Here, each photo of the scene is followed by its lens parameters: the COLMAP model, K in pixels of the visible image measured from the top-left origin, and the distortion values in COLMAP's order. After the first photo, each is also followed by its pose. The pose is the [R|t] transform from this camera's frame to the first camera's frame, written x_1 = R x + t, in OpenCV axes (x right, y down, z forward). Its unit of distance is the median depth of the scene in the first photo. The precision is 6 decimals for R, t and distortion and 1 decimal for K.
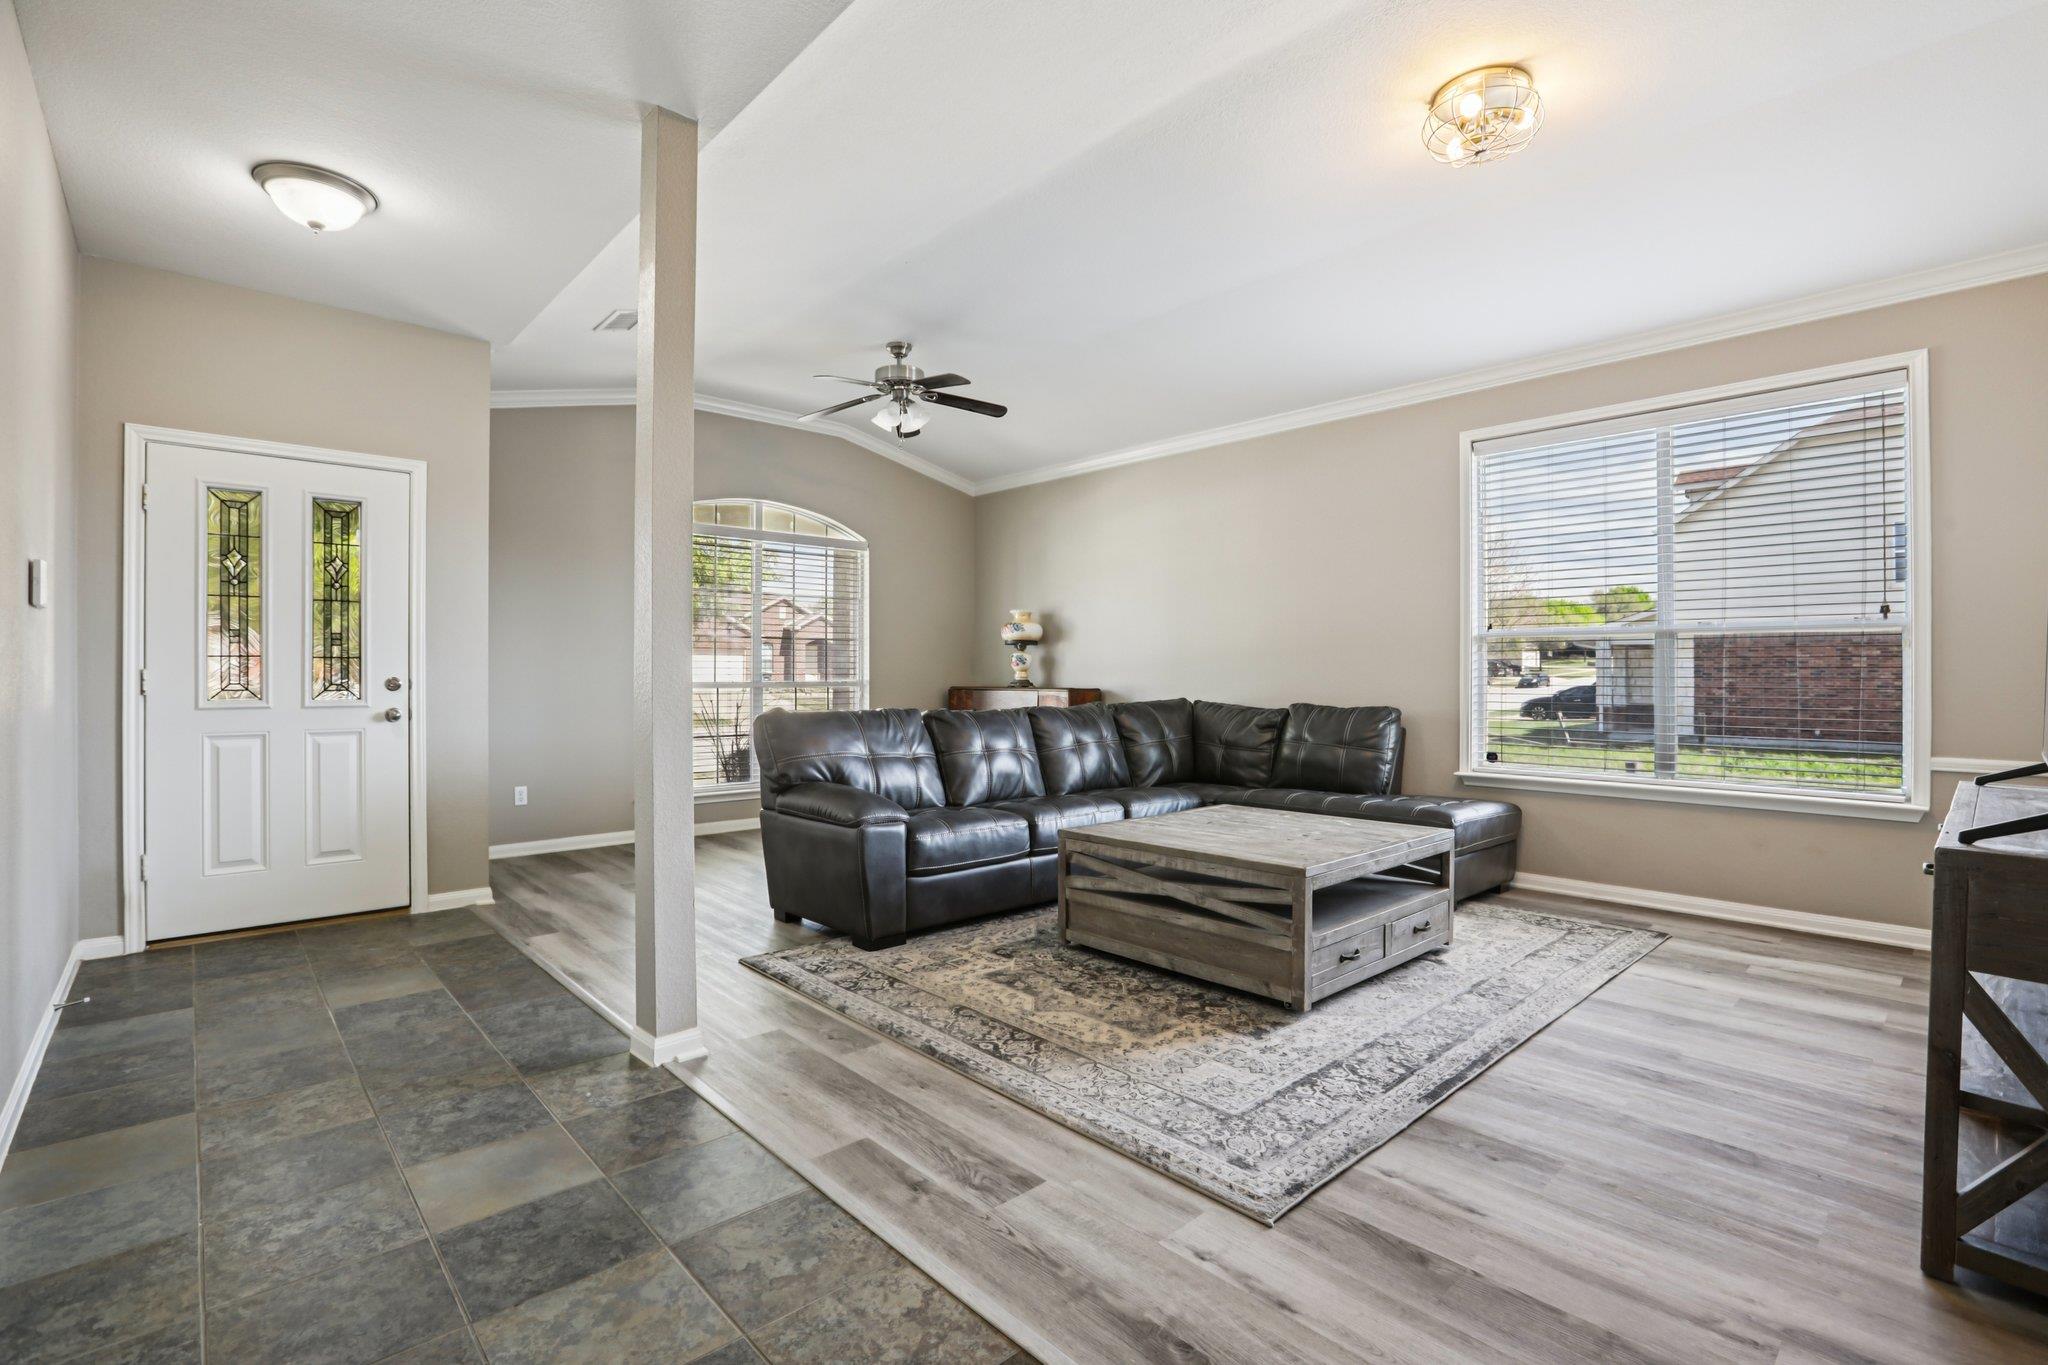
lens RADIAL K [[929.6, 0, 1041.9], [0, 929.6, 679.2], [0, 0, 1]] dist [-0.039552, 0.007832]
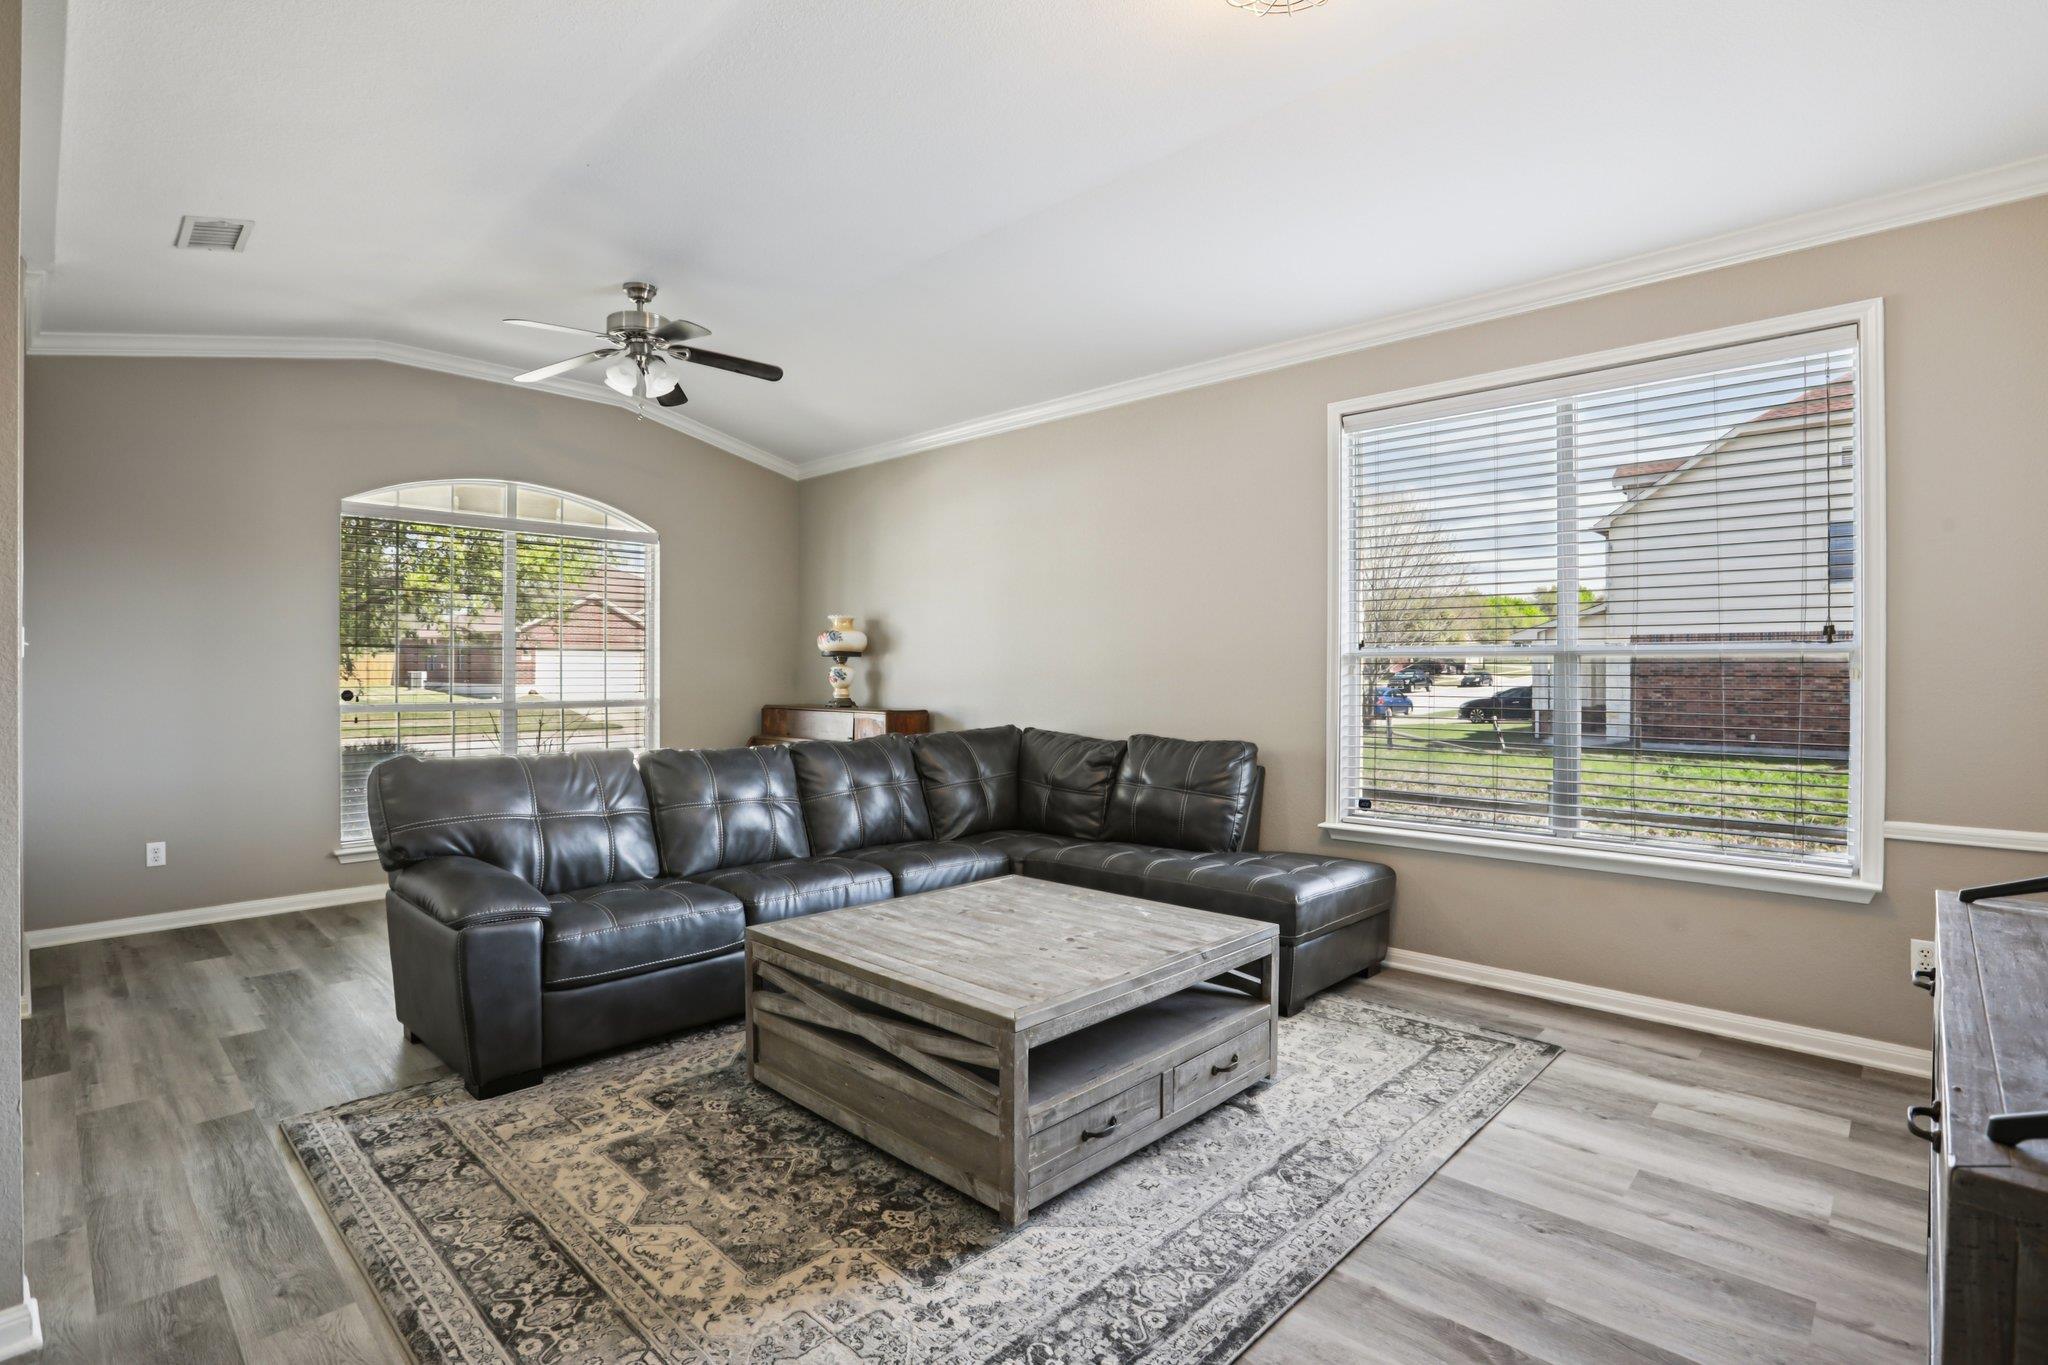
lens RADIAL K [[964.7, 0, 1038.7], [0, 964.7, 678.6], [0, 0, 1]] dist [-0.036025, 0.003336]
pose [[0.998179, 0.000713, 0.060314, 0.205084], [-0.000830, 0.999998, 0.001912, -0.037582], [-0.060313, -0.001958, 0.998178, 0.232186]]
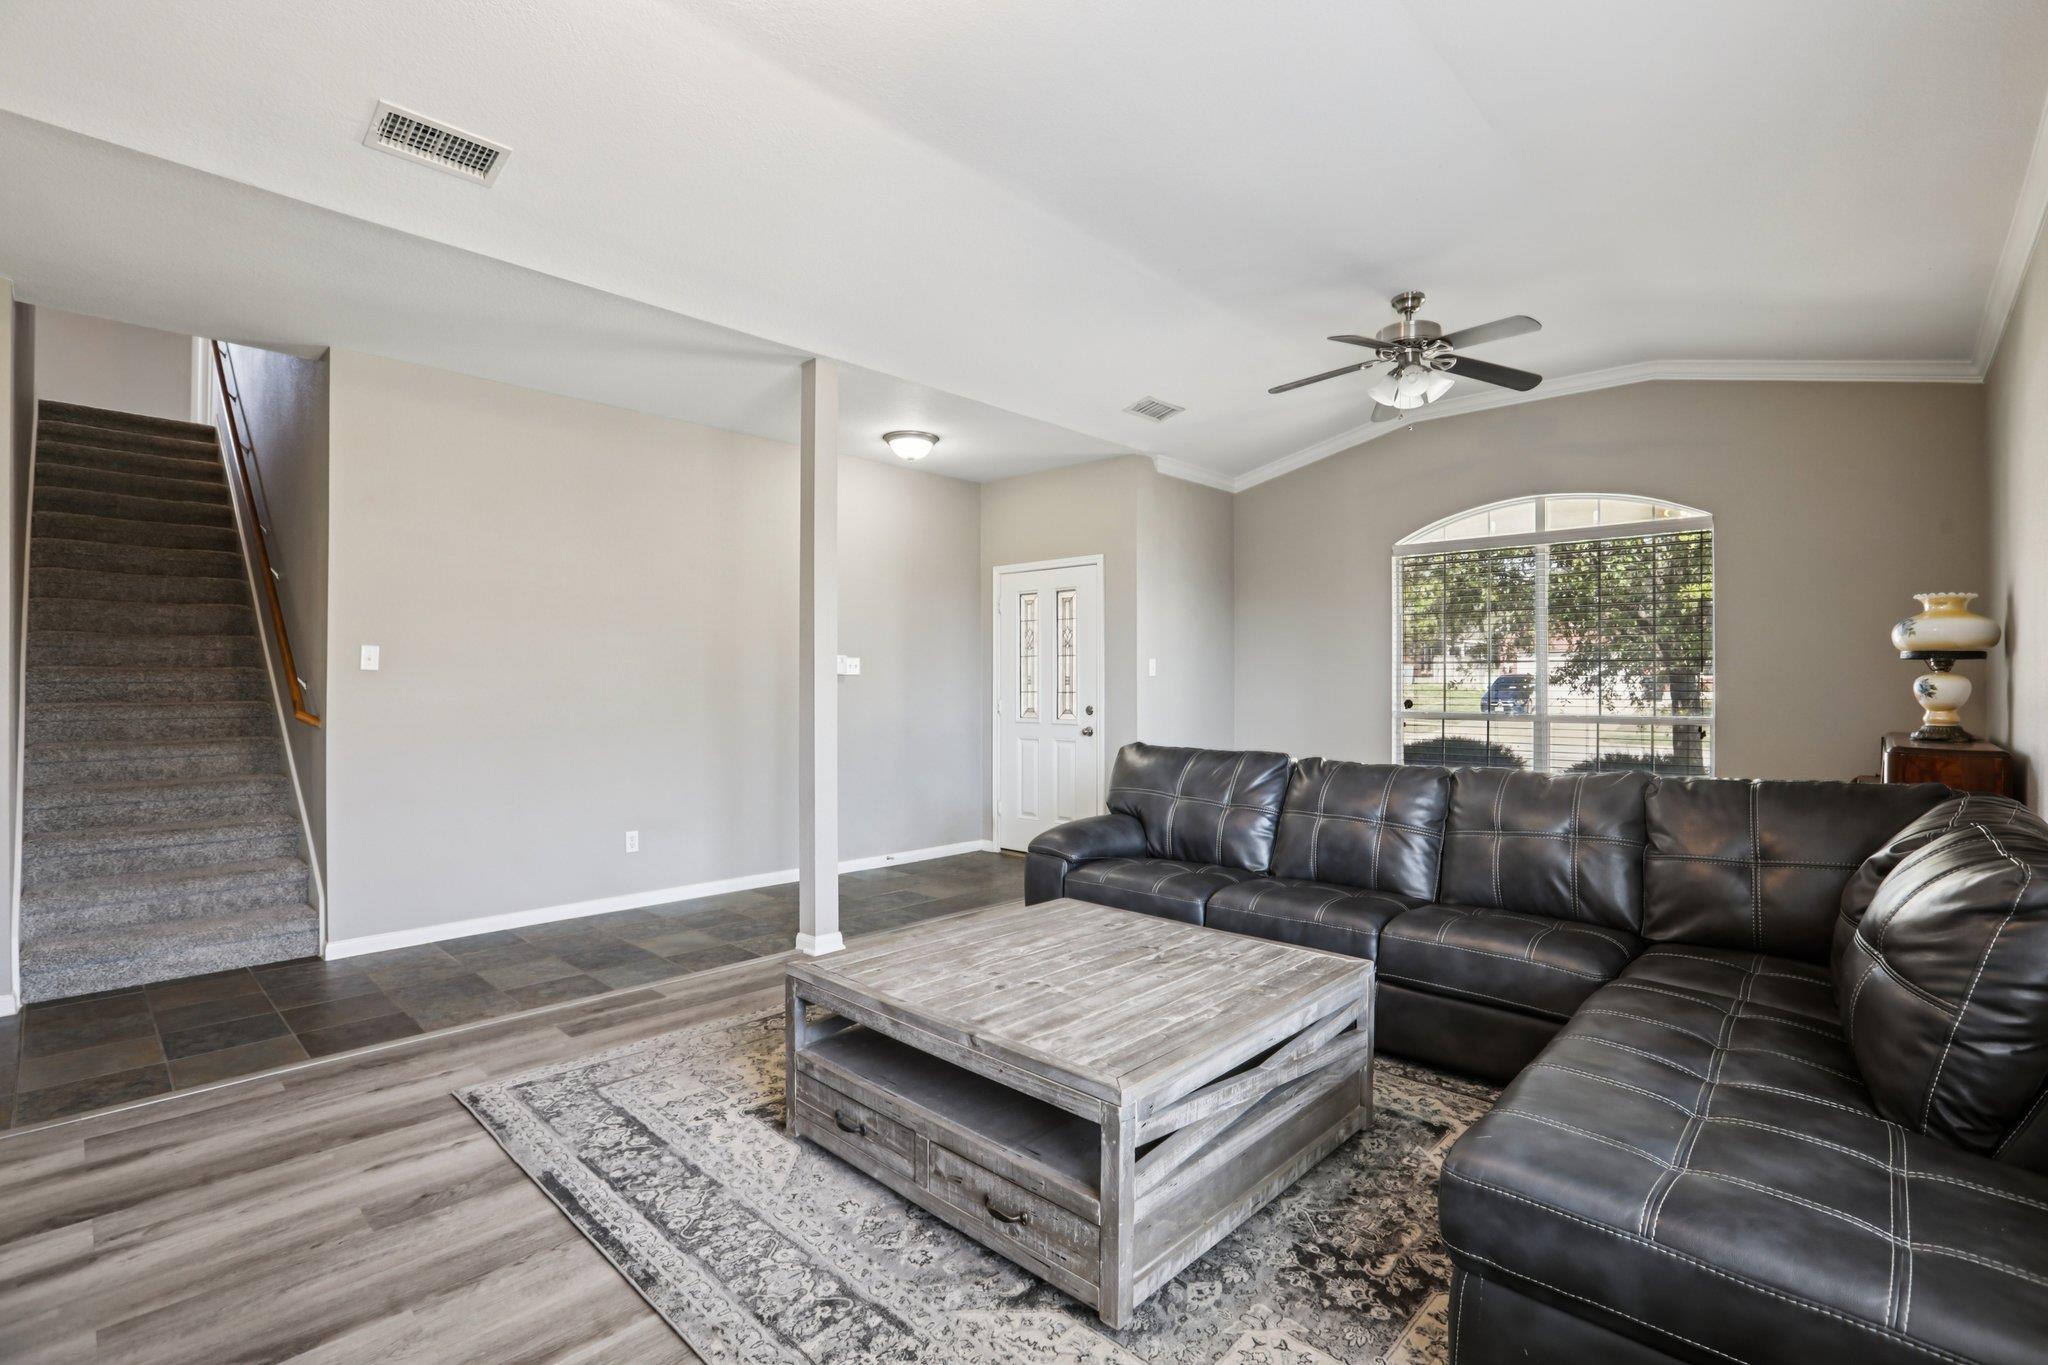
lens RADIAL K [[929.6, 0, 1036.3], [0, 929.6, 693.1], [0, 0, 1]] dist [-0.039552, 0.007832]
pose [[0.070269, 0.006711, -0.997505, 0.898621], [-0.005165, 0.999966, 0.006364, -0.036748], [0.997515, 0.004705, 0.070302, 0.922844]]
